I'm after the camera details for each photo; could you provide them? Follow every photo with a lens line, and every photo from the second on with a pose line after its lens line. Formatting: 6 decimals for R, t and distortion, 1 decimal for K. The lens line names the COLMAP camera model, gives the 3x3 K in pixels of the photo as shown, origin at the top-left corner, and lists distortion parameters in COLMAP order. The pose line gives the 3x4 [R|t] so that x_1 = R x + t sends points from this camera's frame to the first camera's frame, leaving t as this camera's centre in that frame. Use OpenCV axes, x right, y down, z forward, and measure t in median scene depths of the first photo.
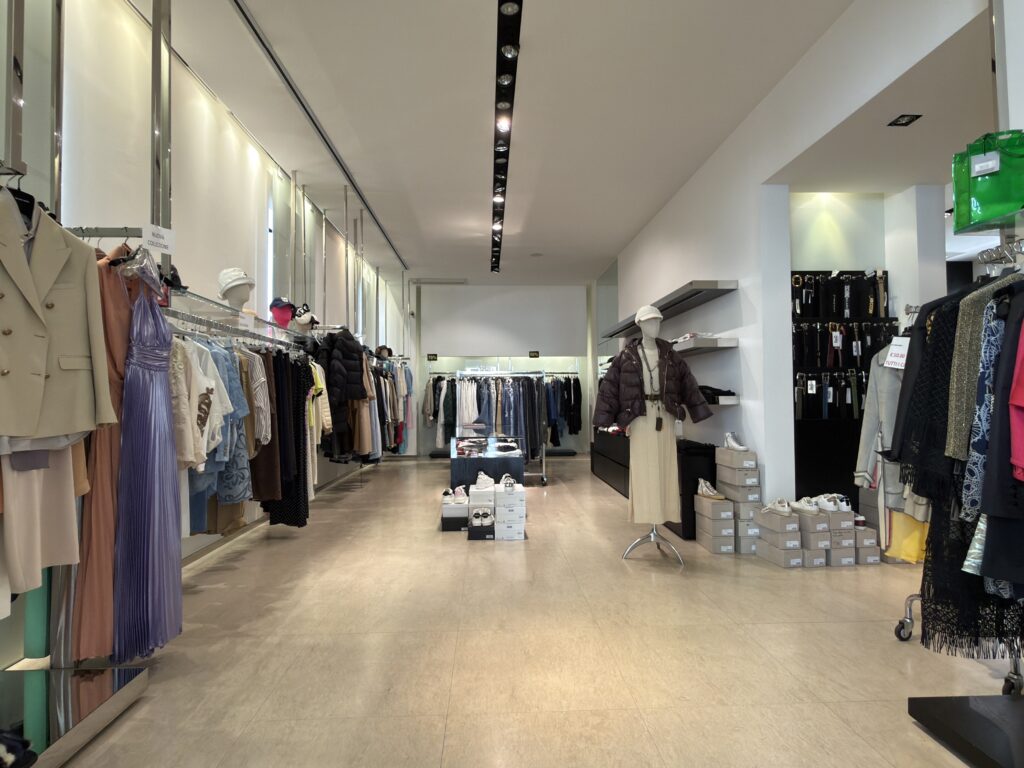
lens RADIAL K [[543.8, 0, 512.0], [0, 543.8, 384.0], [0, 0, 1]] dist [-0.002378, -0.000325]
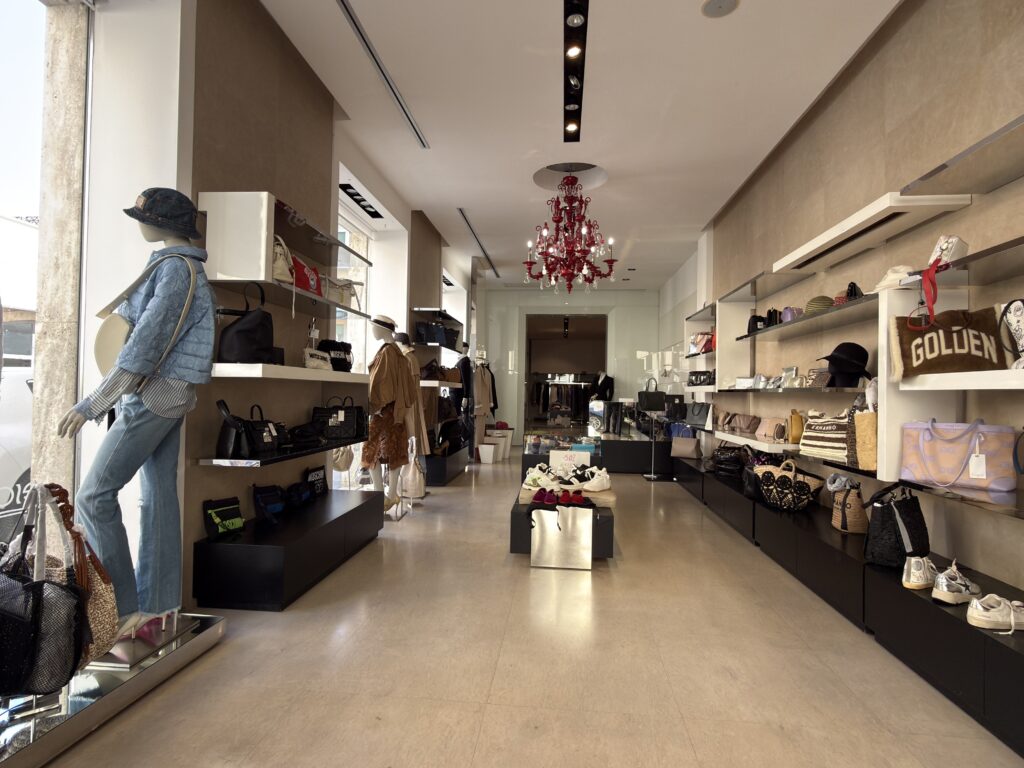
lens RADIAL K [[543.8, 0, 512.0], [0, 543.8, 384.0], [0, 0, 1]] dist [-0.002378, -0.000325]
pose [[0.993857, 0.019290, -0.108975, 0.015726], [-0.019120, 0.999814, 0.002602, -0.023688], [0.109005, -0.000503, 0.994041, -1.783627]]
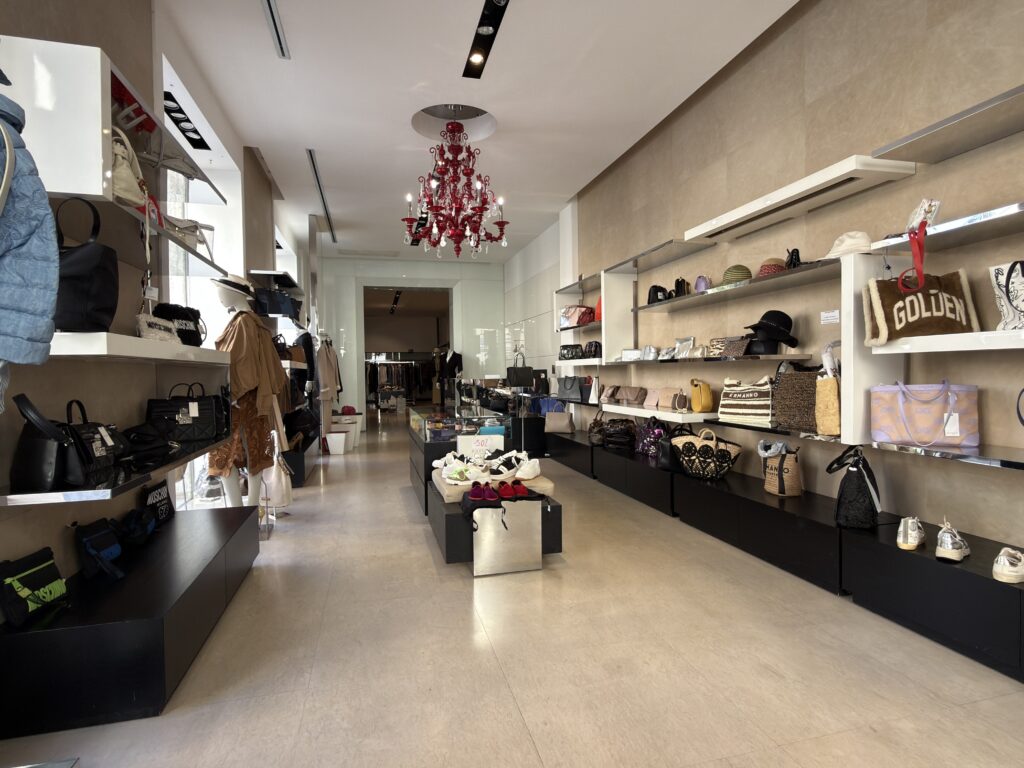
lens RADIAL K [[543.8, 0, 512.0], [0, 543.8, 384.0], [0, 0, 1]] dist [-0.002378, -0.000325]
pose [[0.970756, -0.015632, 0.239557, -0.107143], [0.006460, 0.999217, 0.039029, -0.018510], [-0.239979, -0.036340, 0.970098, -1.675920]]
